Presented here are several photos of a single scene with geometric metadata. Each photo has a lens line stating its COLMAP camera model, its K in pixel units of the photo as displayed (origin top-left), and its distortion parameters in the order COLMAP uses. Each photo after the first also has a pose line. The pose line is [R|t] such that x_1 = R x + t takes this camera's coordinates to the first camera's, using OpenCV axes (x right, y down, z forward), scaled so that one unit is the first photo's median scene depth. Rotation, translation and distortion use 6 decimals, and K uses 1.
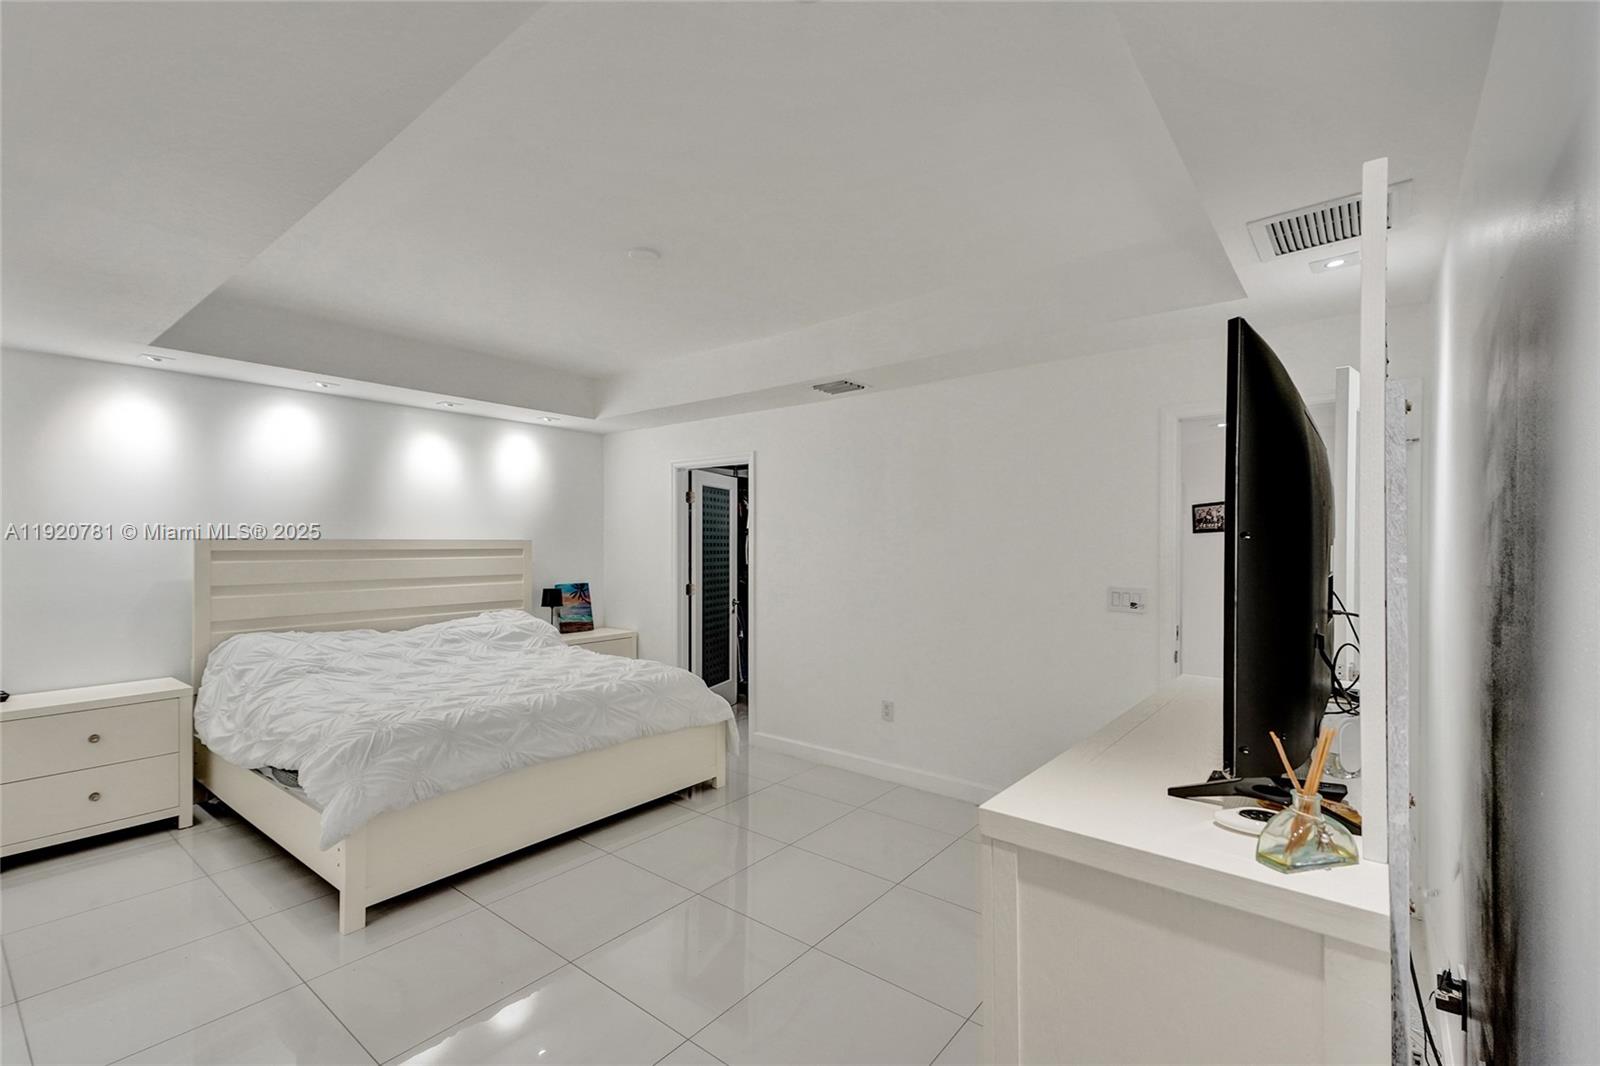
lens RADIAL K [[713.7, 0, 787.1], [0, 713.7, 546.2], [0, 0, 1]] dist [0.018997, 0.000052]
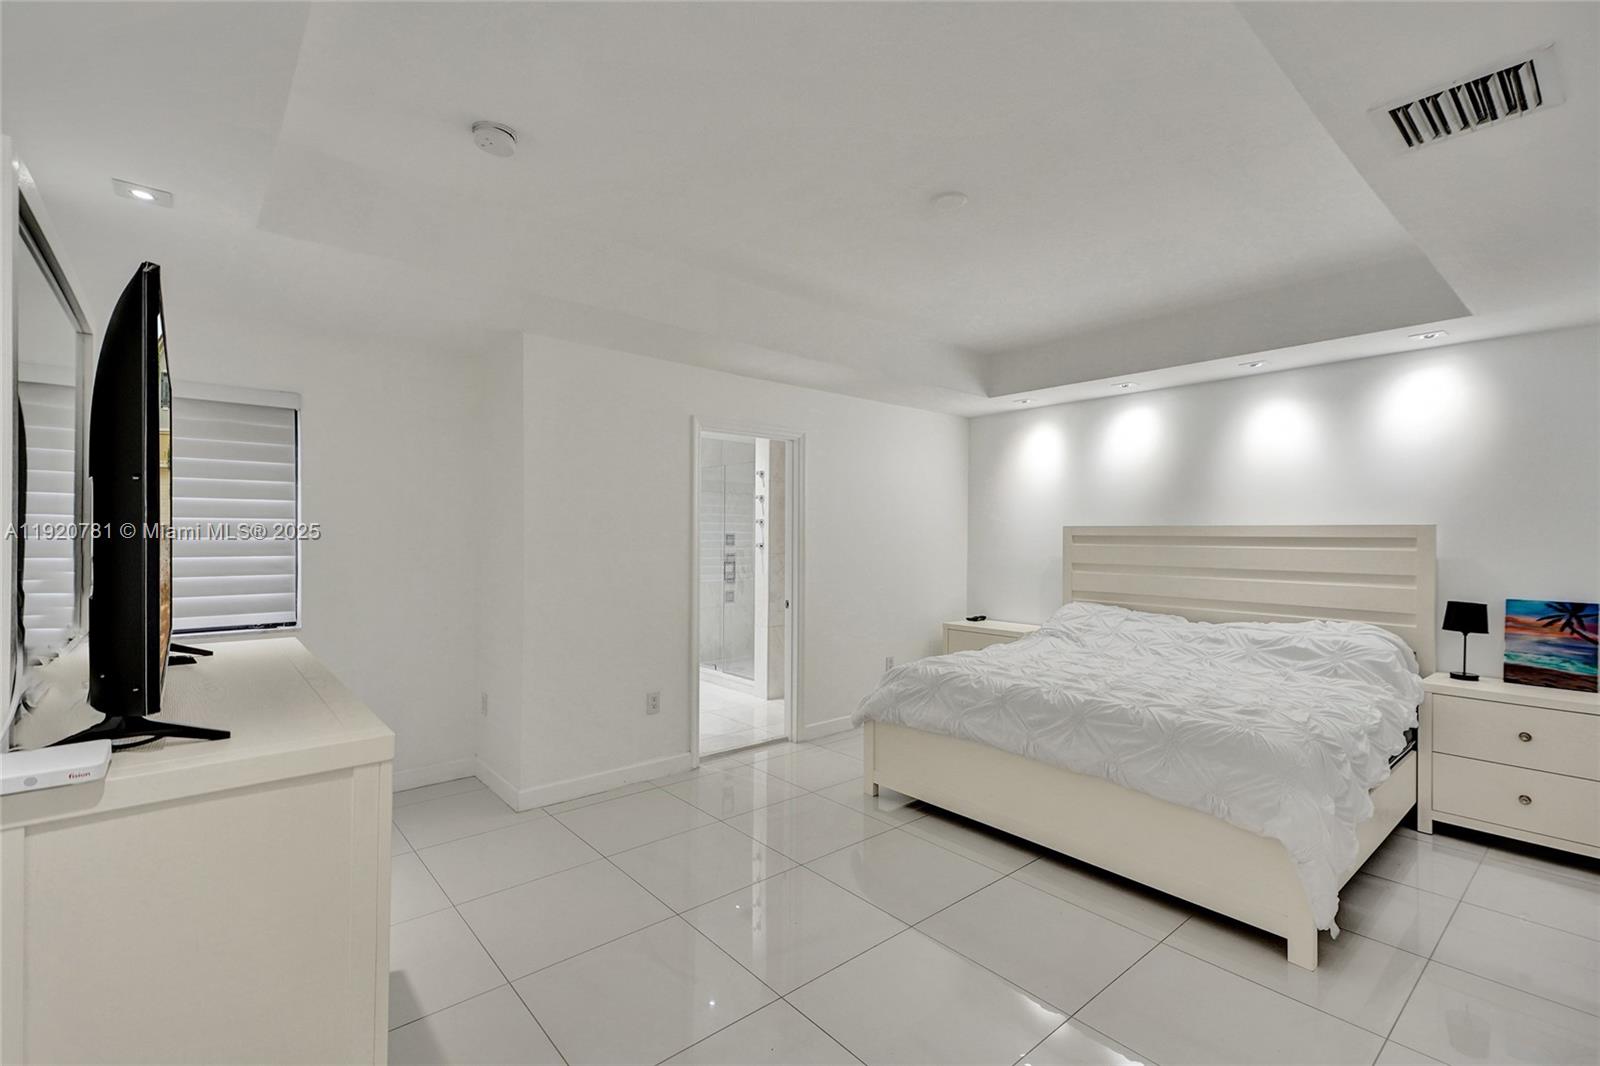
lens RADIAL K [[713.7, 0, 786.9], [0, 713.7, 526.7], [0, 0, 1]] dist [0.018997, 0.000052]
pose [[-0.215199, -0.009677, -0.976522, 0.502634], [-0.009907, 0.999921, -0.007725, 0.004391], [0.976520, 0.008012, -0.215278, 0.673525]]
